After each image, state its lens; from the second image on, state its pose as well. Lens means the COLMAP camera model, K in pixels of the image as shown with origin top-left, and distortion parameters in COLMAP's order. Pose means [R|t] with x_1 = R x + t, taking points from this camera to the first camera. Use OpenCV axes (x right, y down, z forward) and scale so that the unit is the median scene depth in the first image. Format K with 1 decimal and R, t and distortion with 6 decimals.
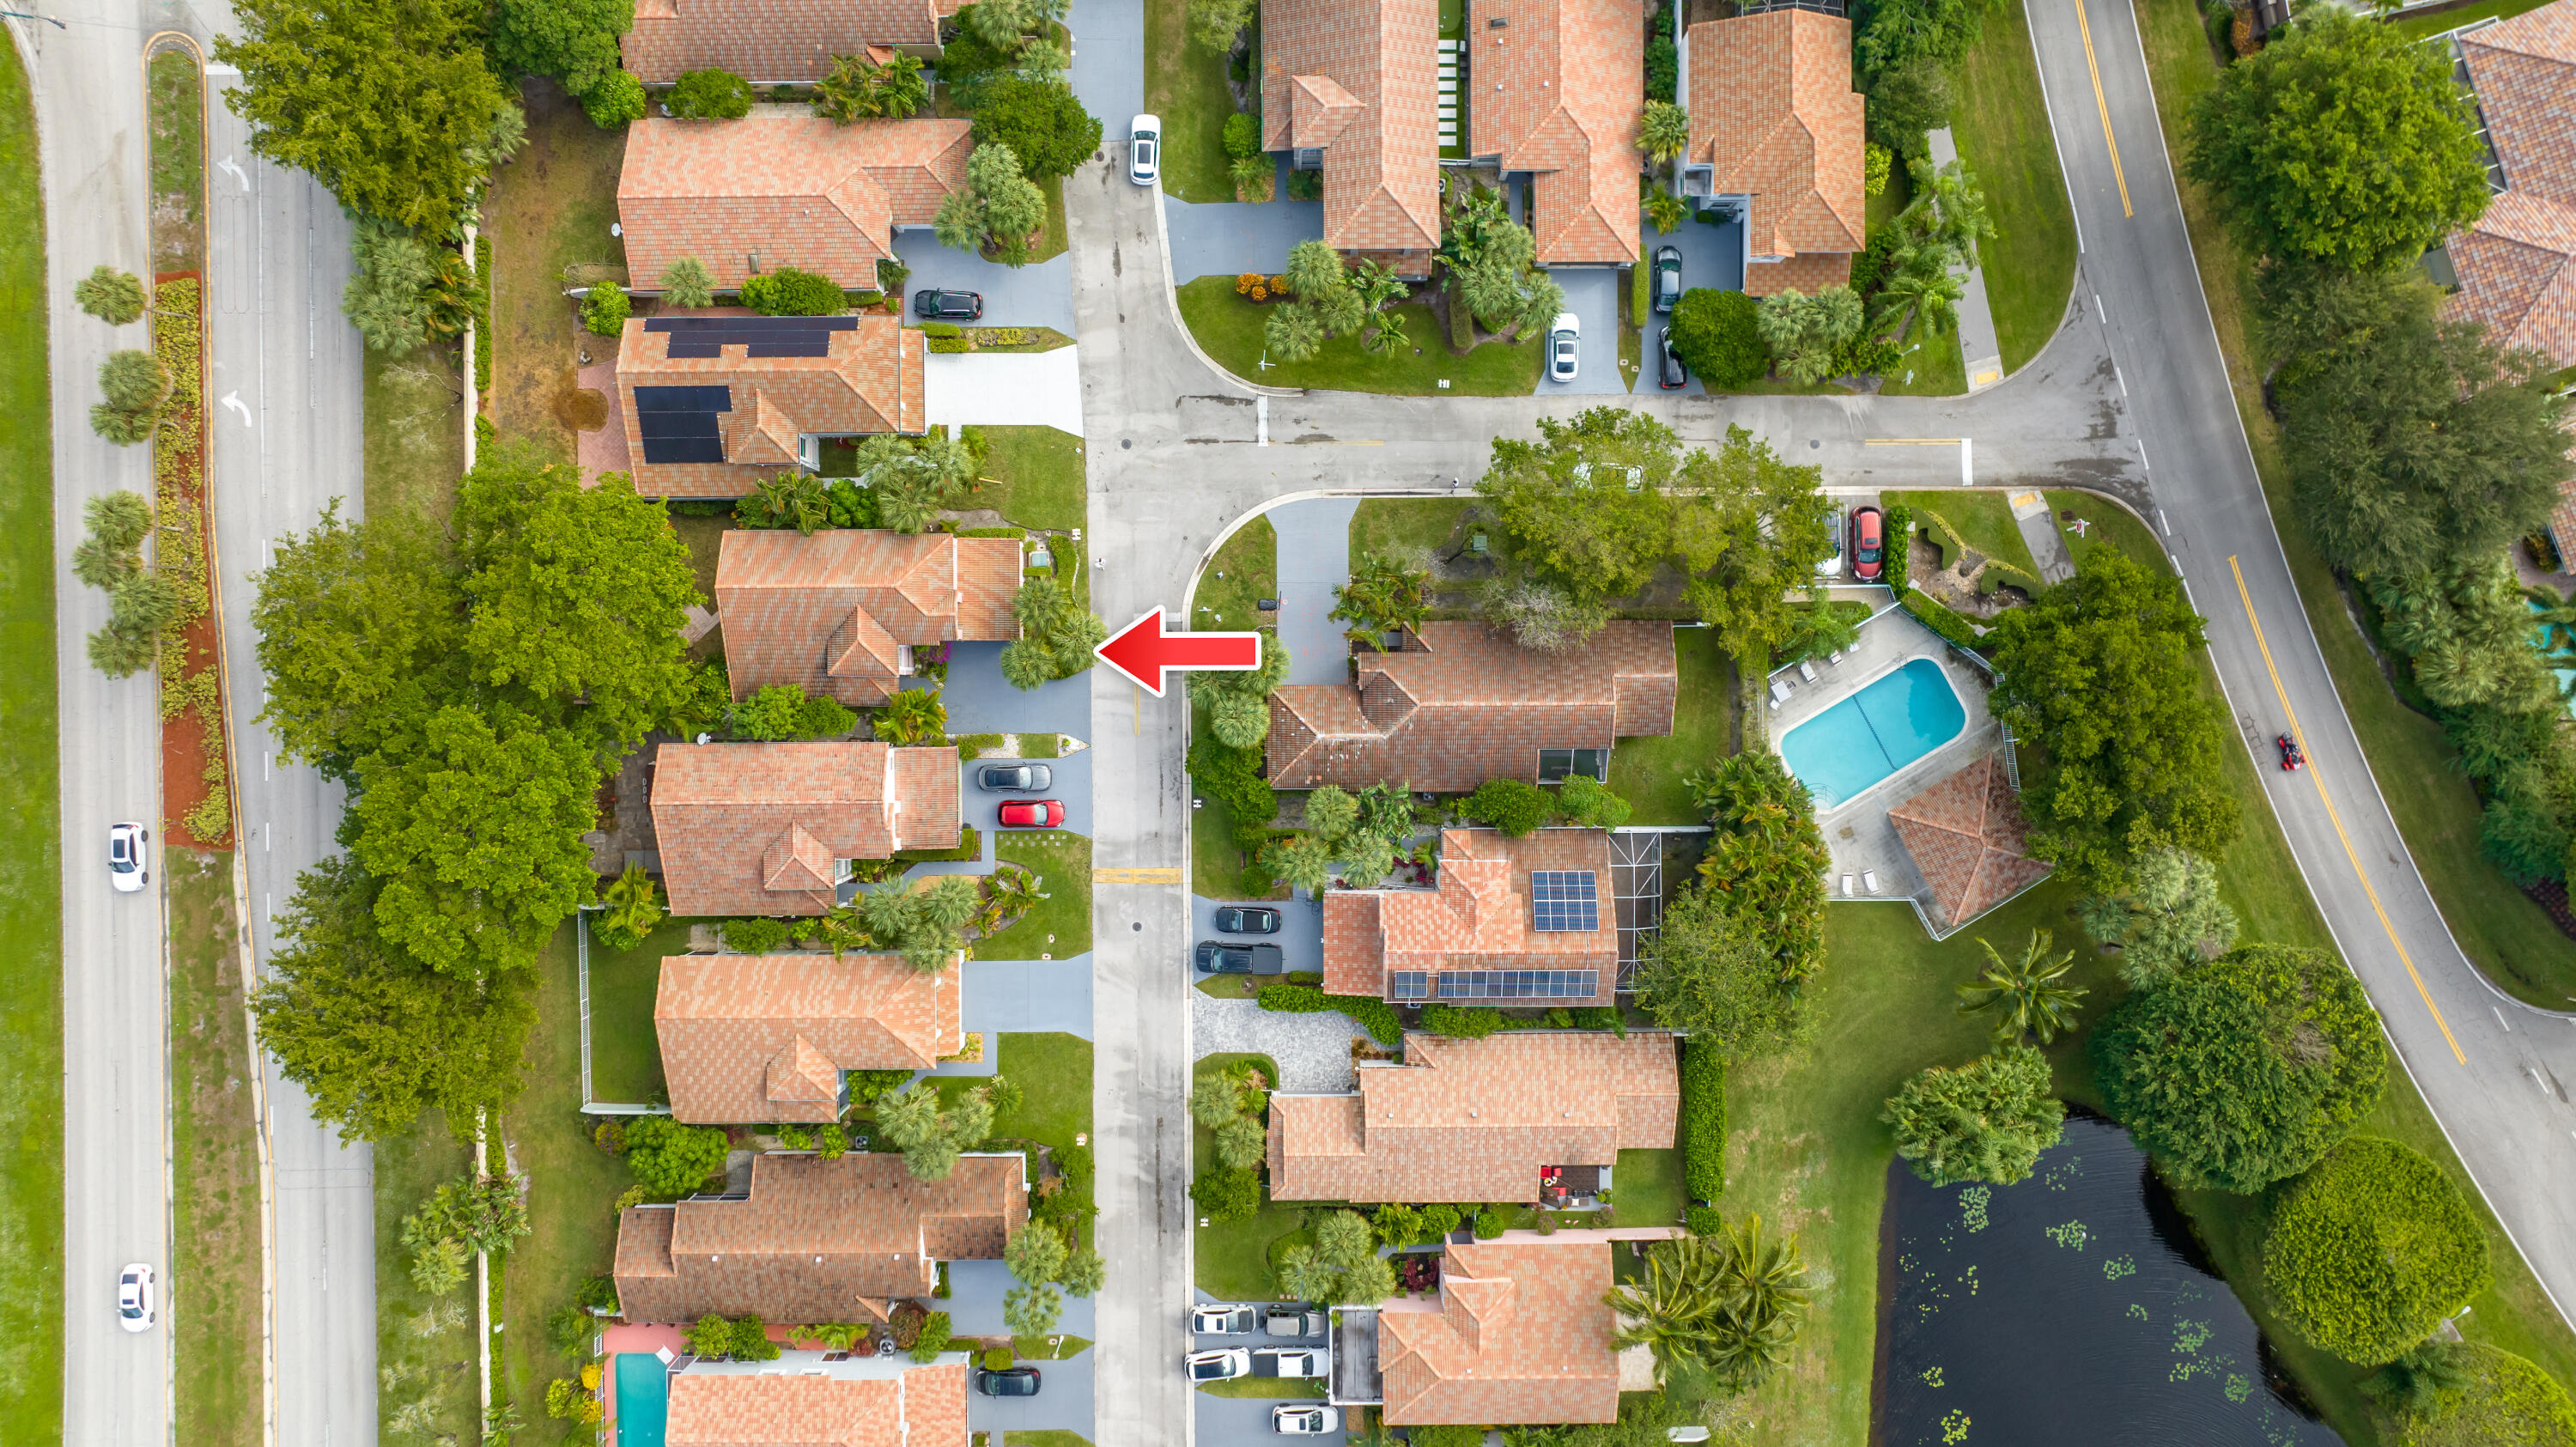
lens RADIAL K [[1780.8, 0, 1288.0], [0, 1780.8, 723.5], [0, 0, 1]] dist [-0.019174, 0.000153]
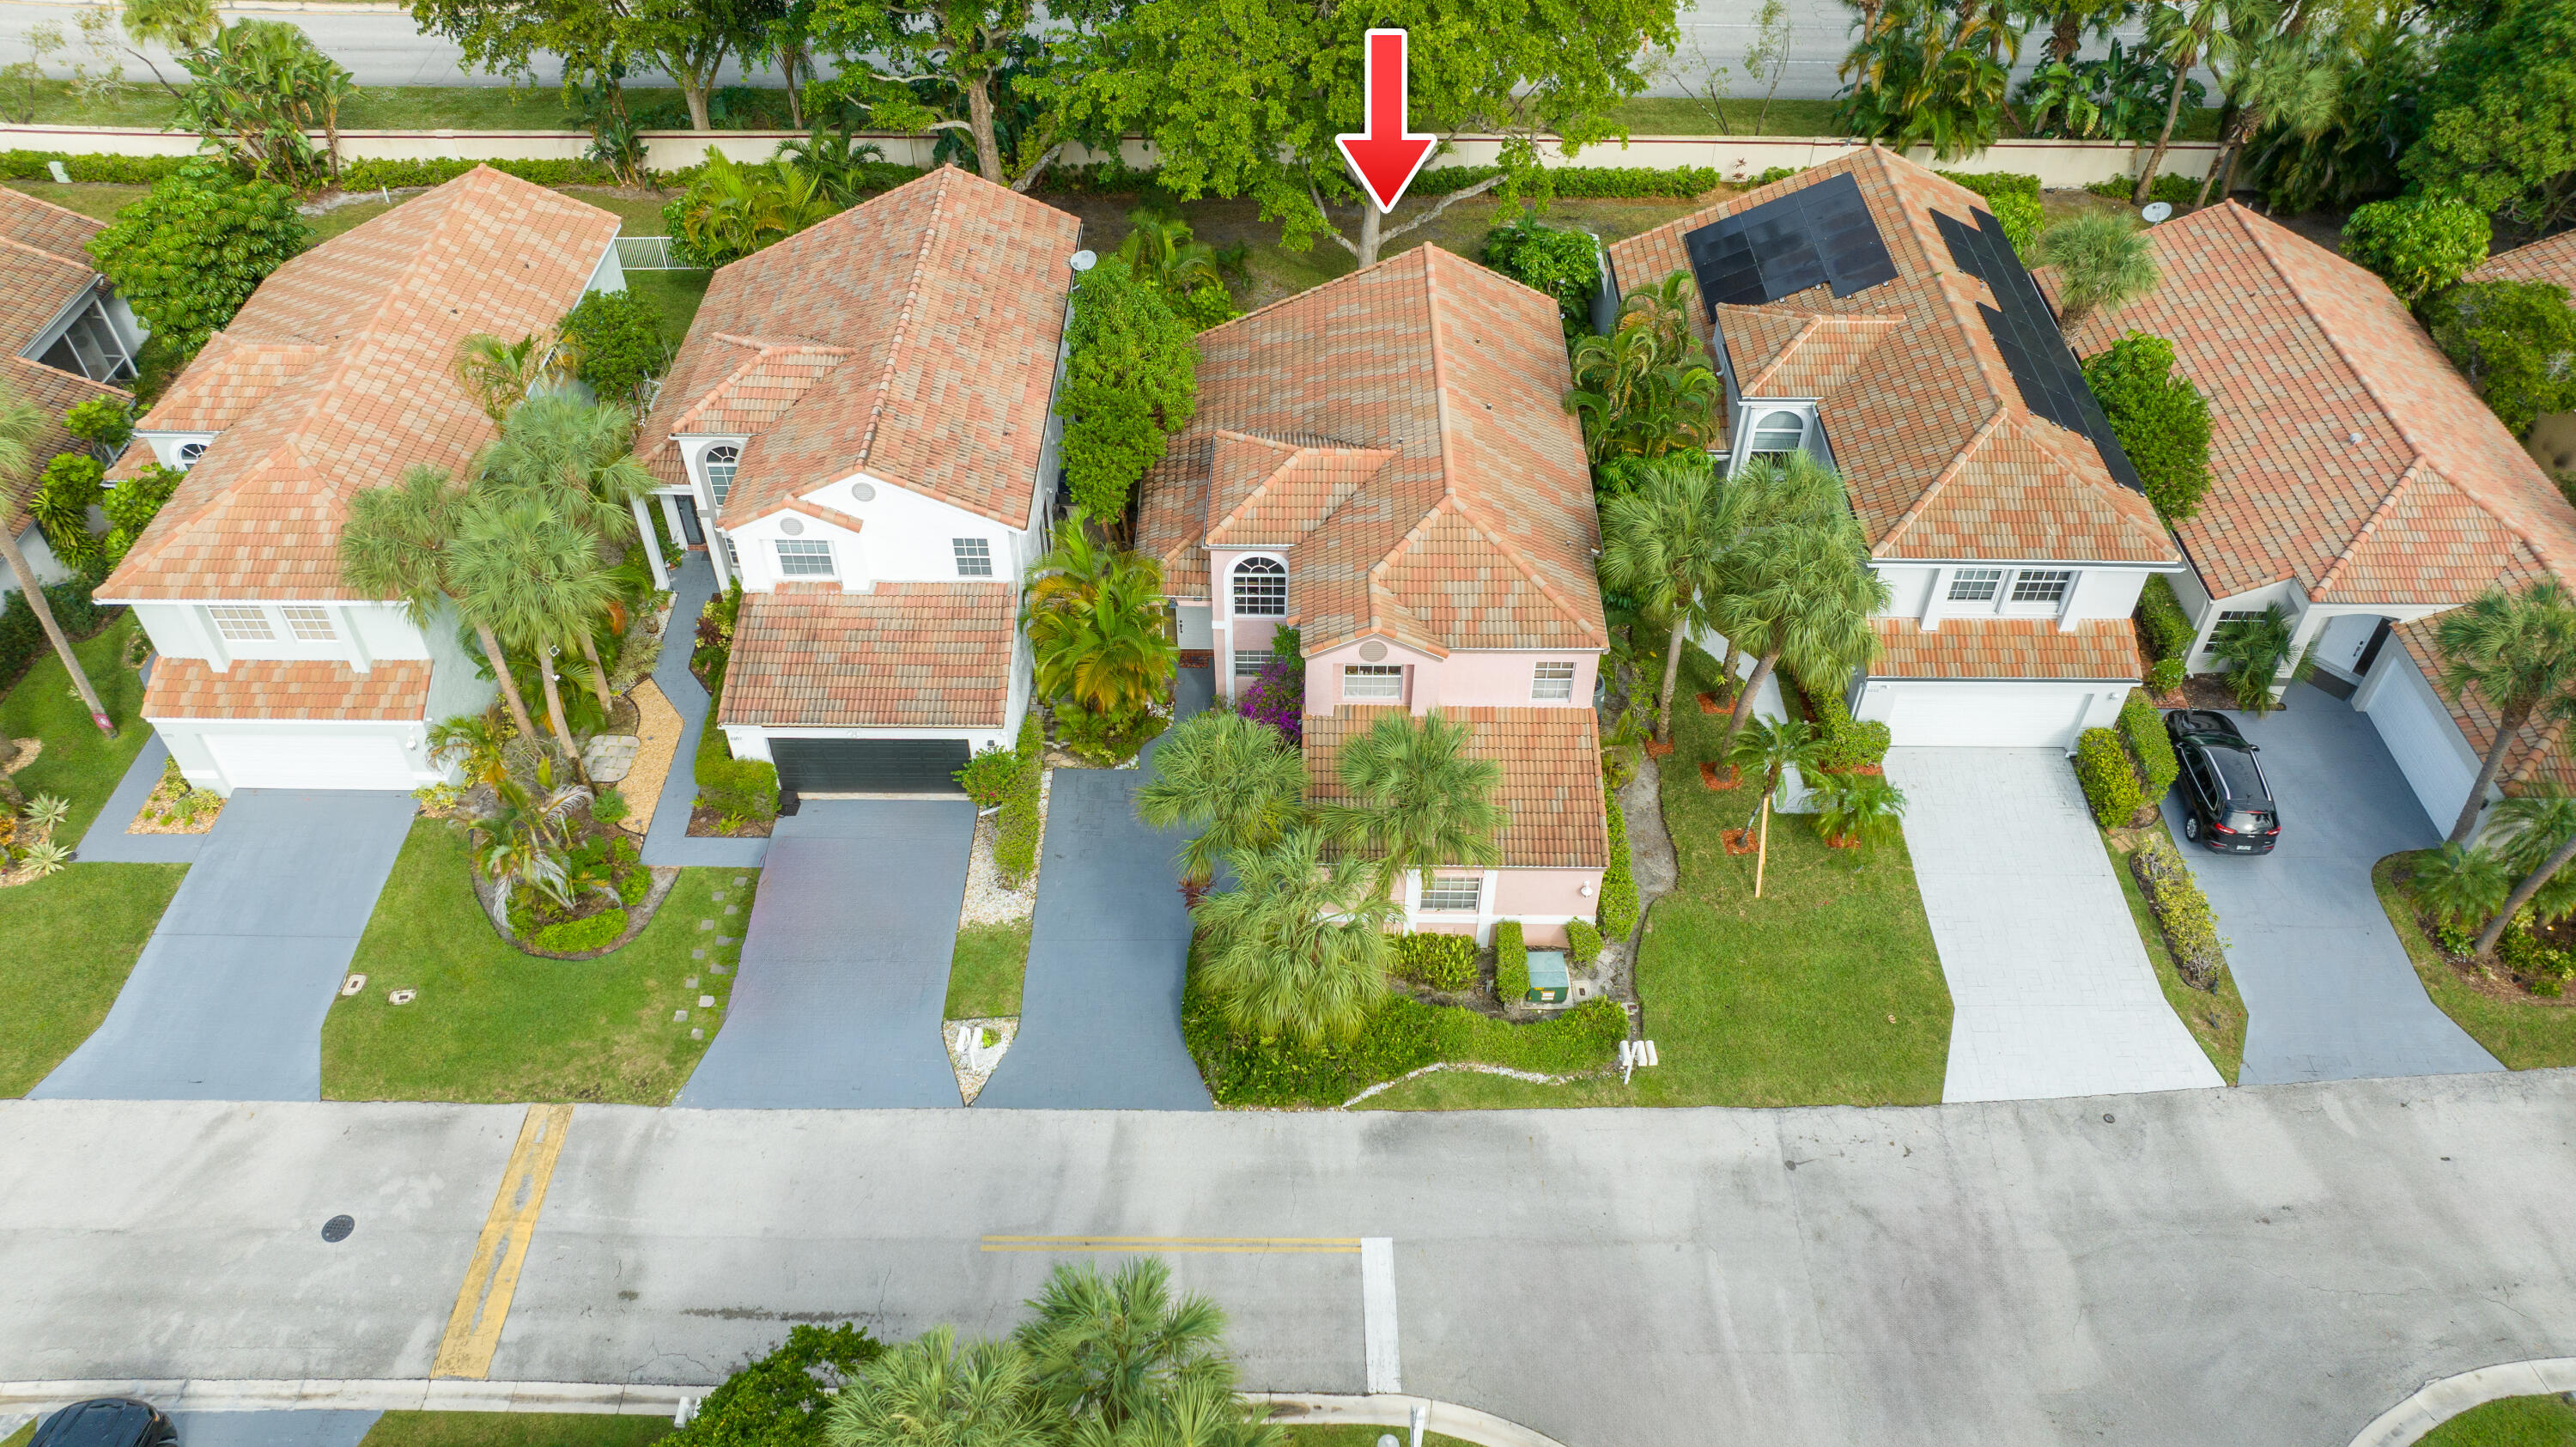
lens RADIAL K [[1780.8, 0, 1288.0], [0, 1780.8, 723.5], [0, 0, 1]] dist [-0.019174, 0.000153]
pose [[-0.012112, 0.699245, -0.714780, 0.064966], [-0.999558, -0.027875, -0.010333, -0.038960], [-0.027150, 0.714339, 0.699273, 0.734636]]
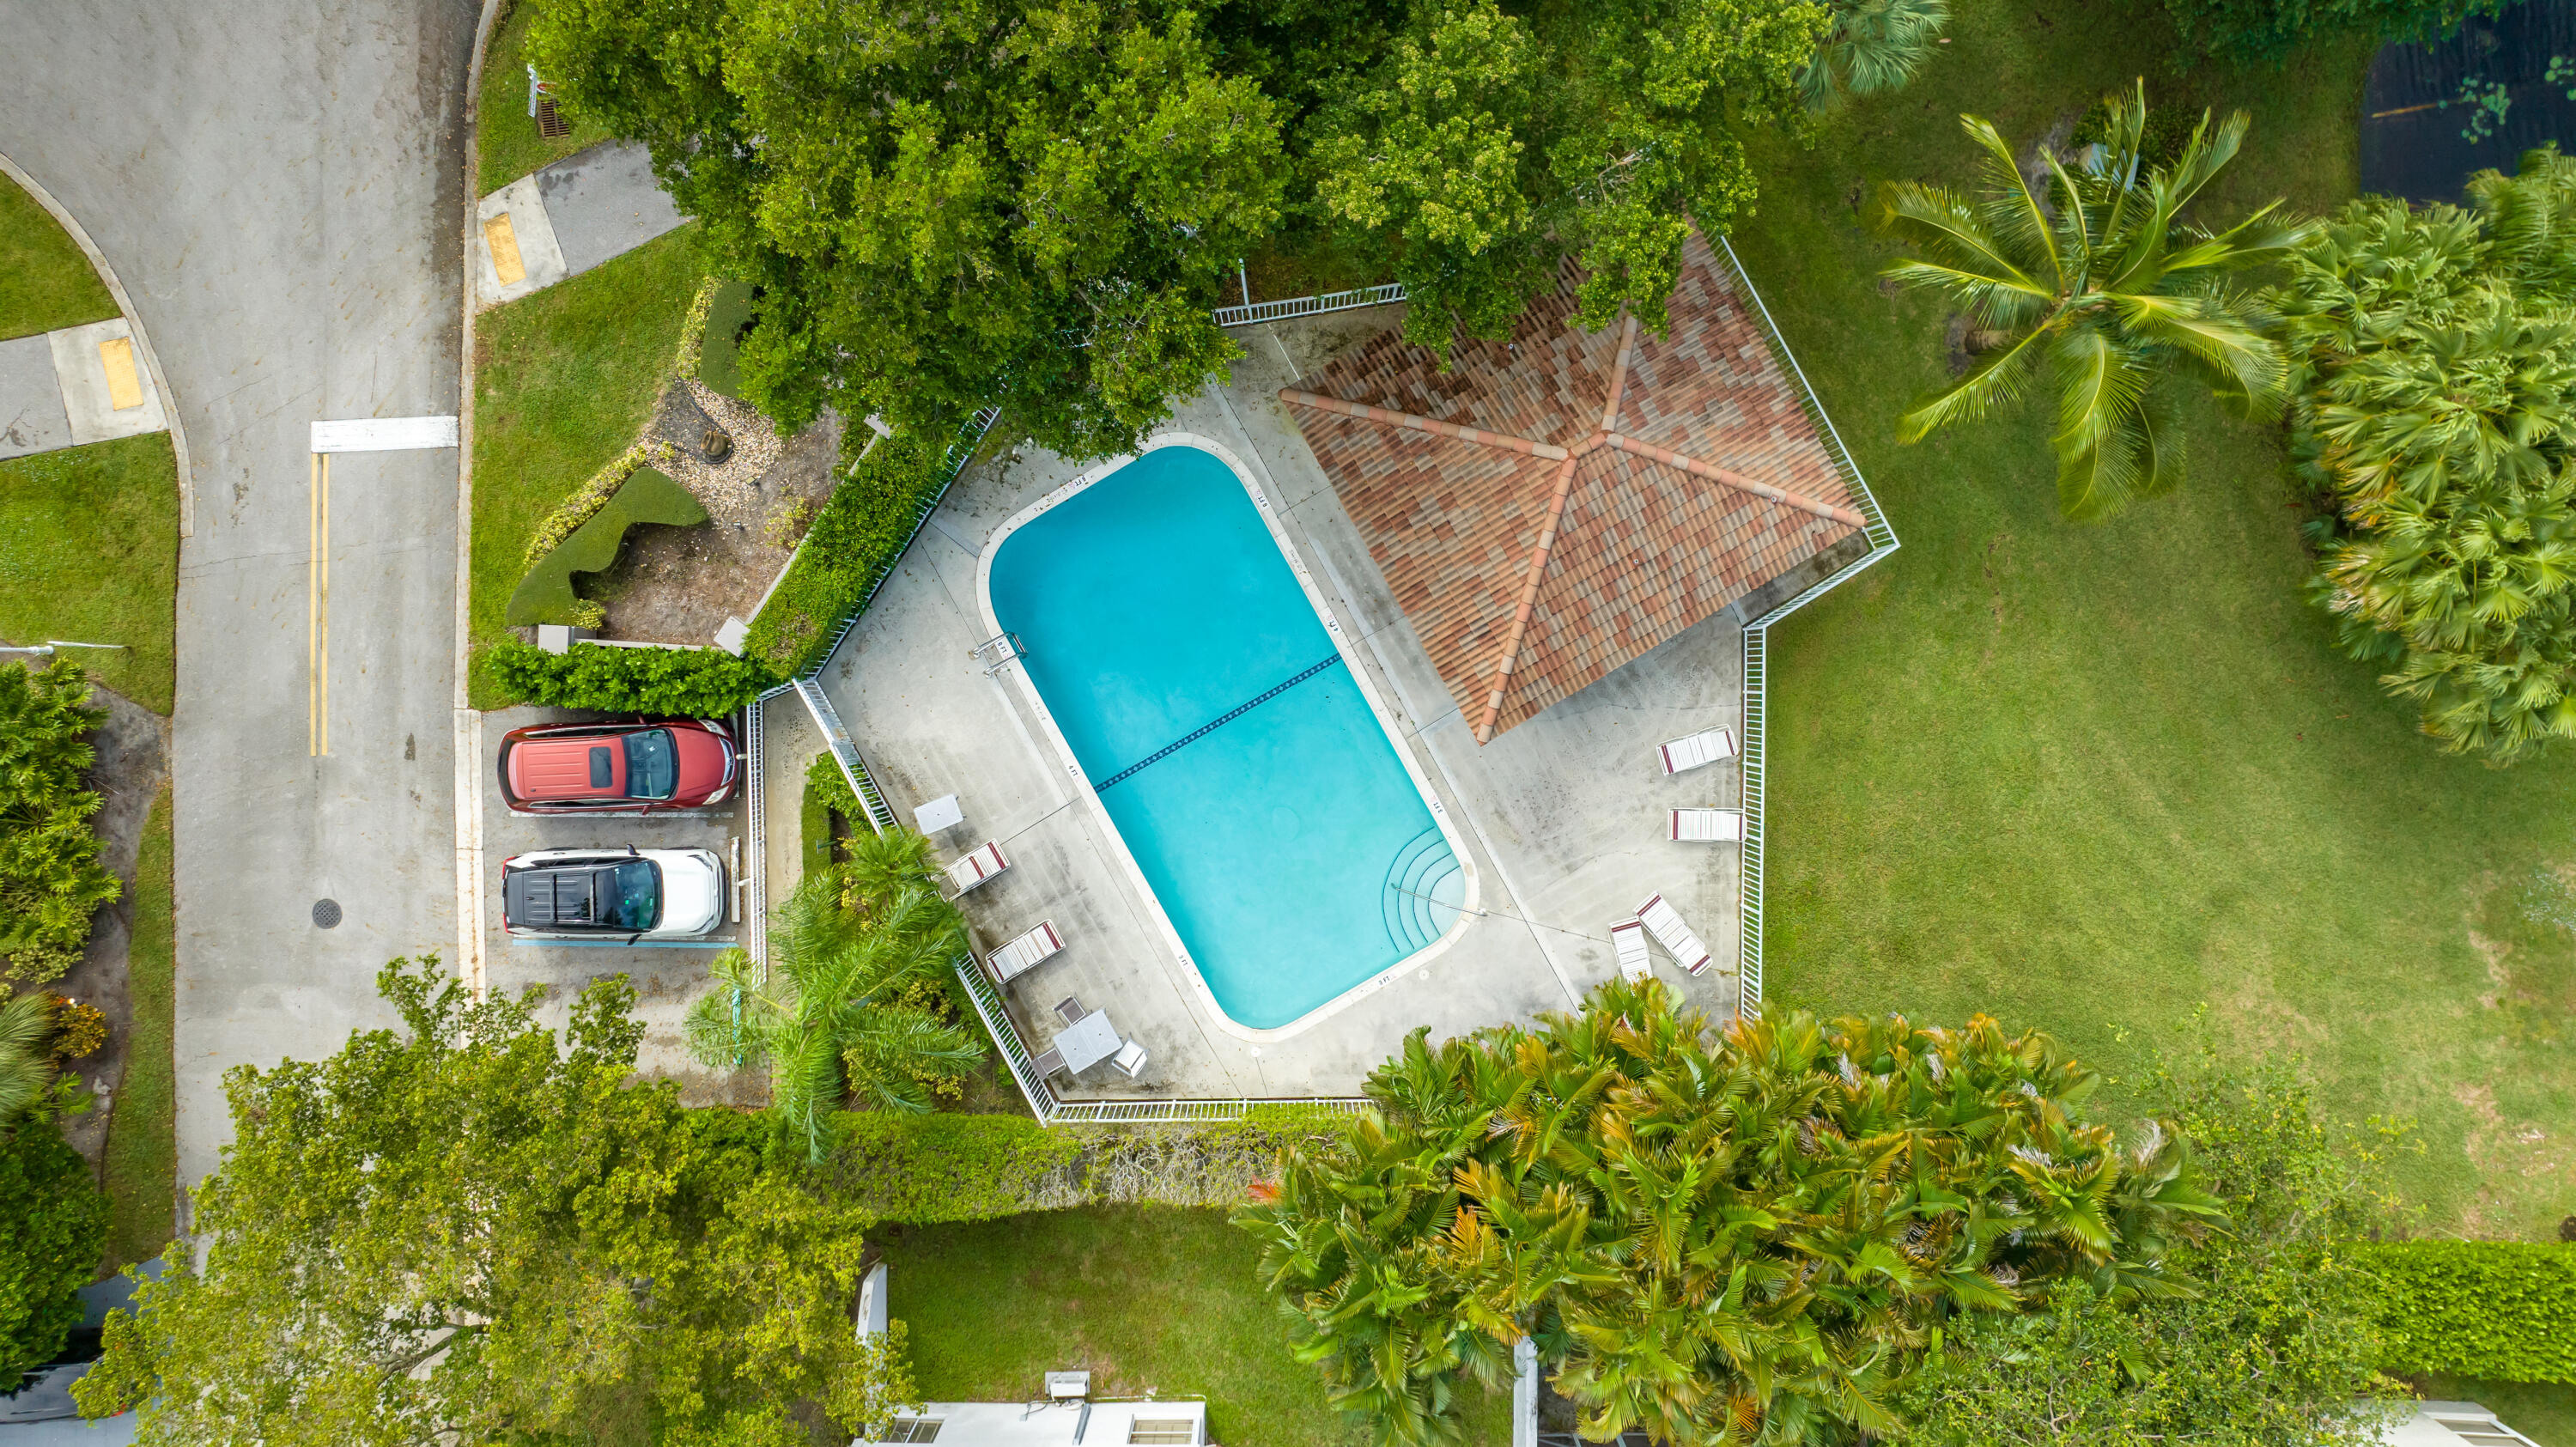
lens RADIAL K [[1809.7, 0, 1288.0], [0, 1809.7, 723.5], [0, 0, 1]] dist [-0.035477, 0.038123]
pose [[0.005956, -0.999894, -0.013297, 0.336778], [0.999701, 0.006269, -0.023616, 0.024326], [0.023697, -0.013153, 0.999633, 0.680687]]
